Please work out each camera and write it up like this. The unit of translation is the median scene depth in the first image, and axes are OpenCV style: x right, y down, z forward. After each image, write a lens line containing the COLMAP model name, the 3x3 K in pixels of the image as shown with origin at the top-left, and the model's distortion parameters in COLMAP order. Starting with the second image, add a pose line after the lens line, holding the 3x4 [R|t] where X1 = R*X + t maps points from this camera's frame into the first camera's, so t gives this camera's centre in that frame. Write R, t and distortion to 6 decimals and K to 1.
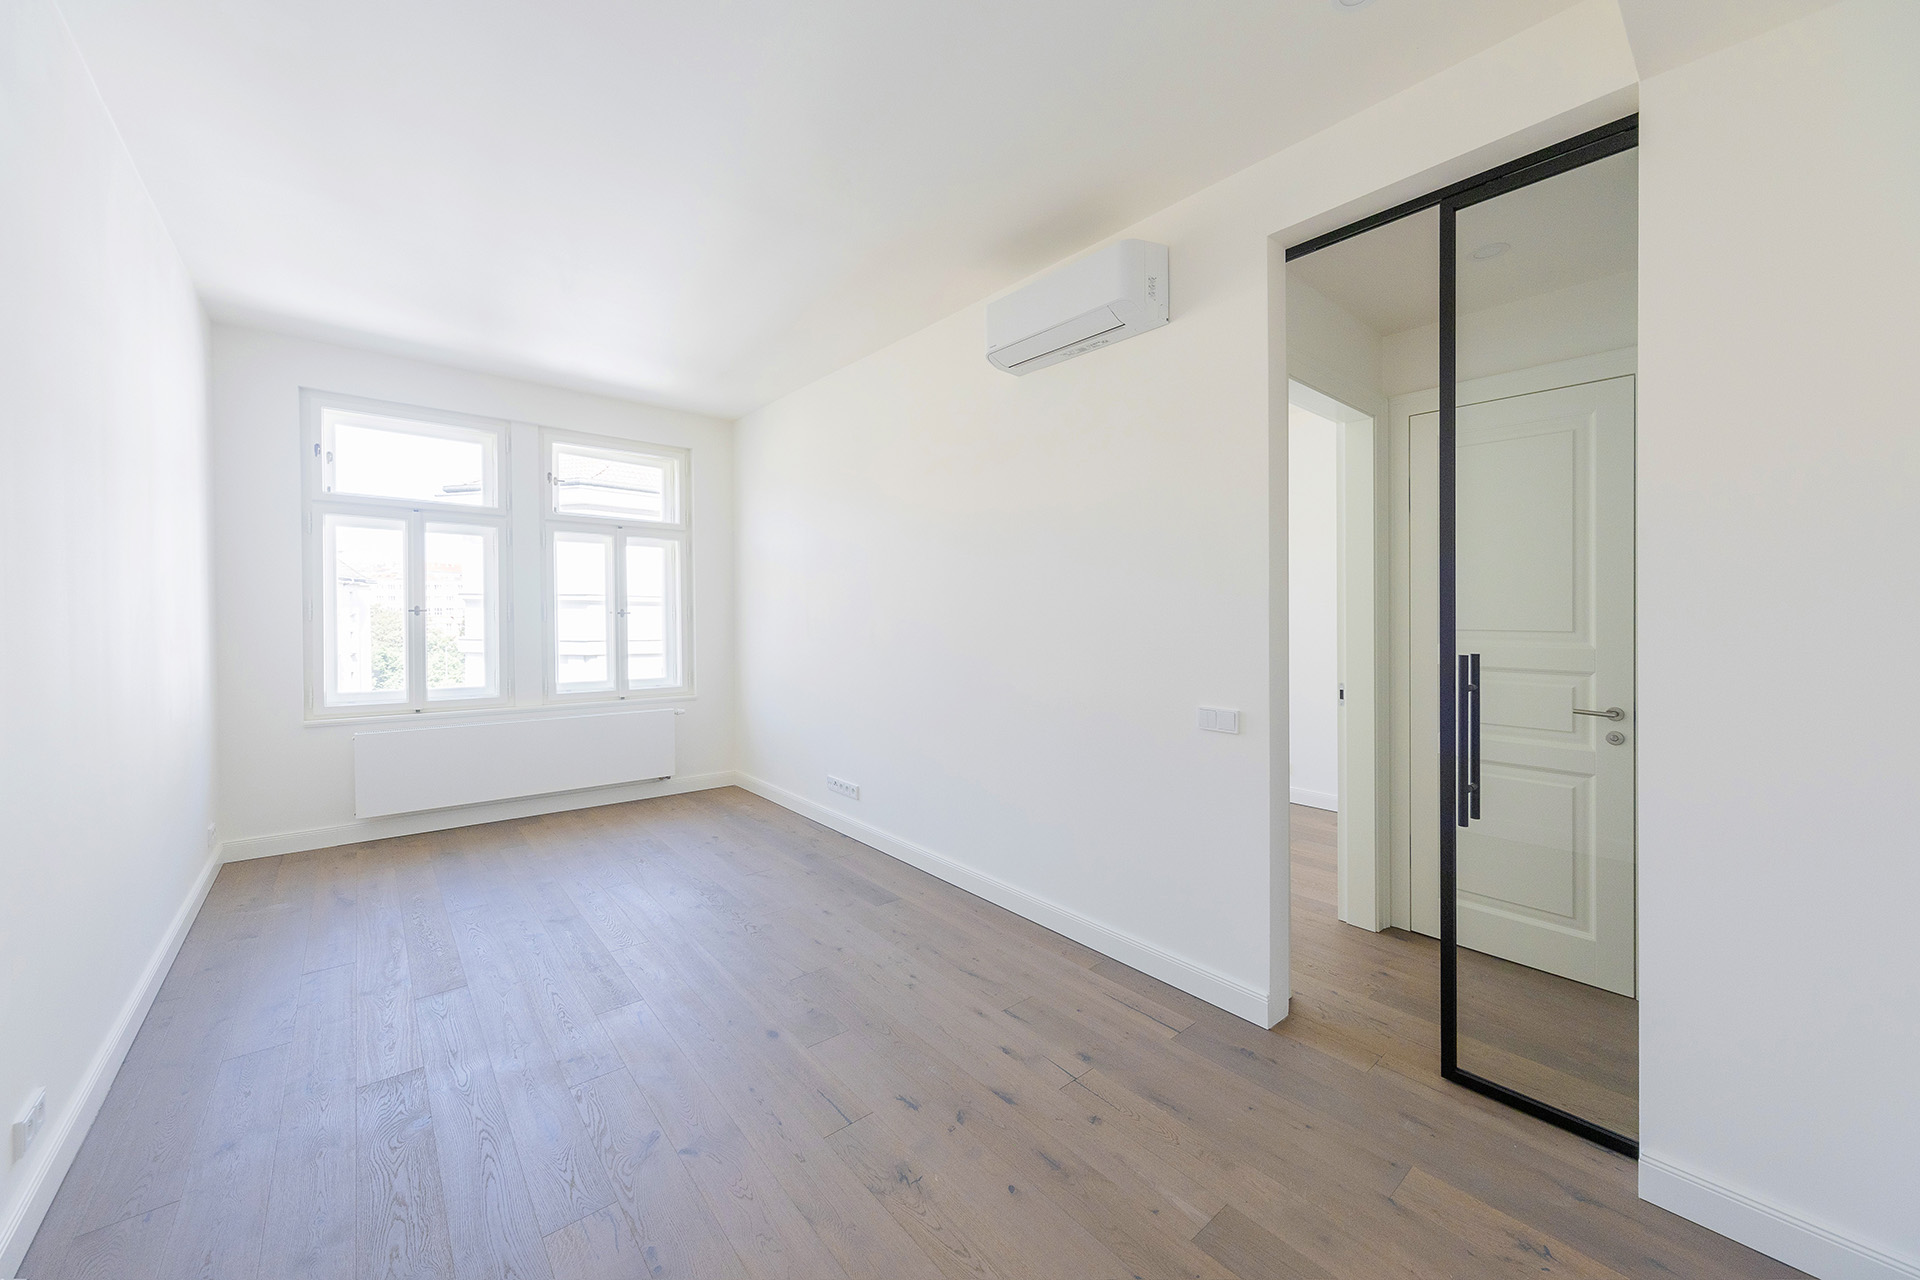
lens RADIAL K [[694.6, 0, 971.8], [0, 694.6, 628.7], [0, 0, 1]] dist [0.015242, 0.000123]
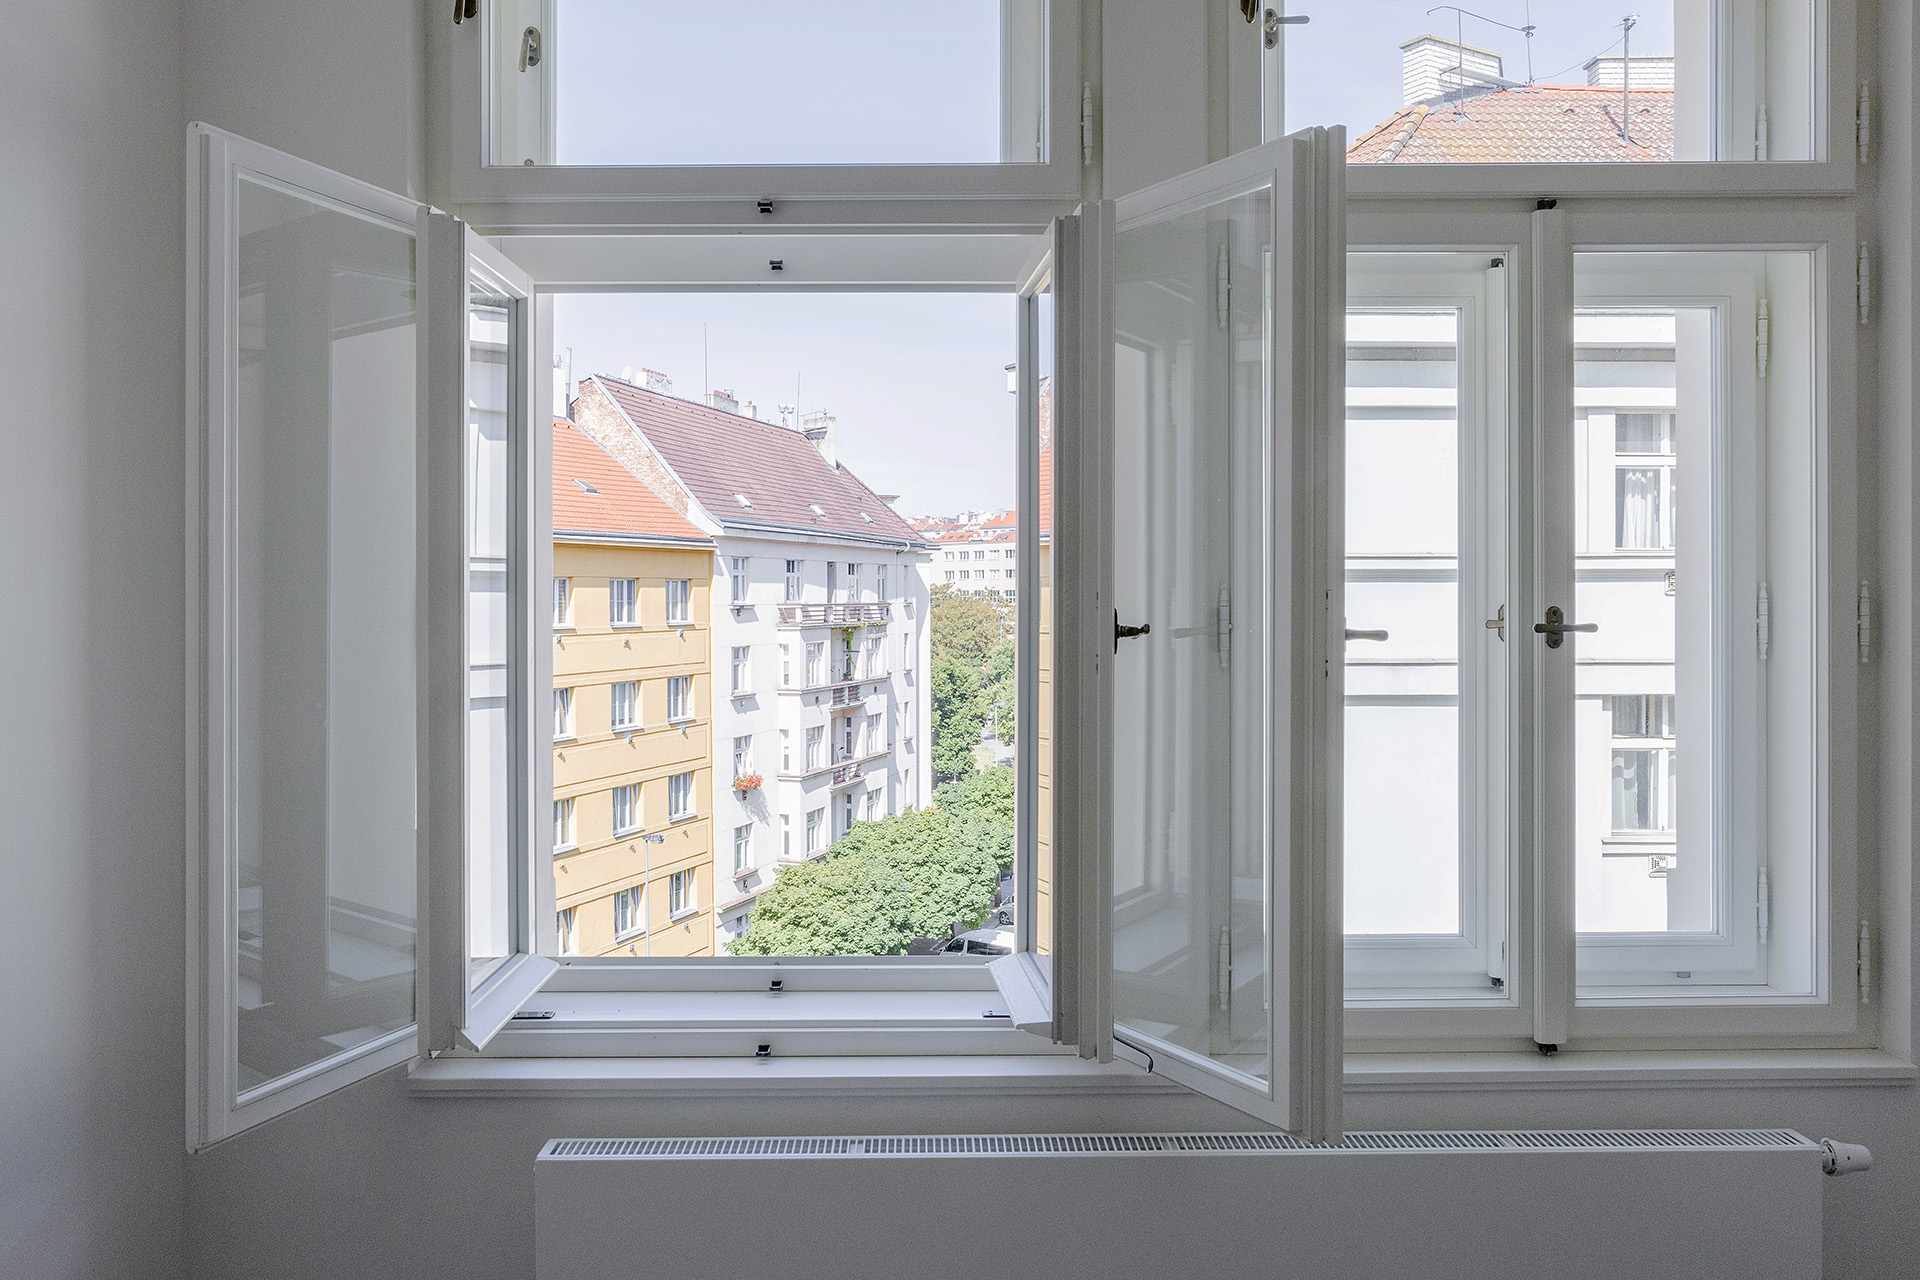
lens RADIAL K [[1542.9, 0, 930.9], [0, 1542.9, 596.0], [0, 0, 1]] dist [0.004393, 0.003481]
pose [[0.757066, -0.008607, -0.653282, -0.373022], [-0.005749, 0.999787, -0.019836, -0.023612], [0.653313, 0.018773, 0.756855, 0.589746]]
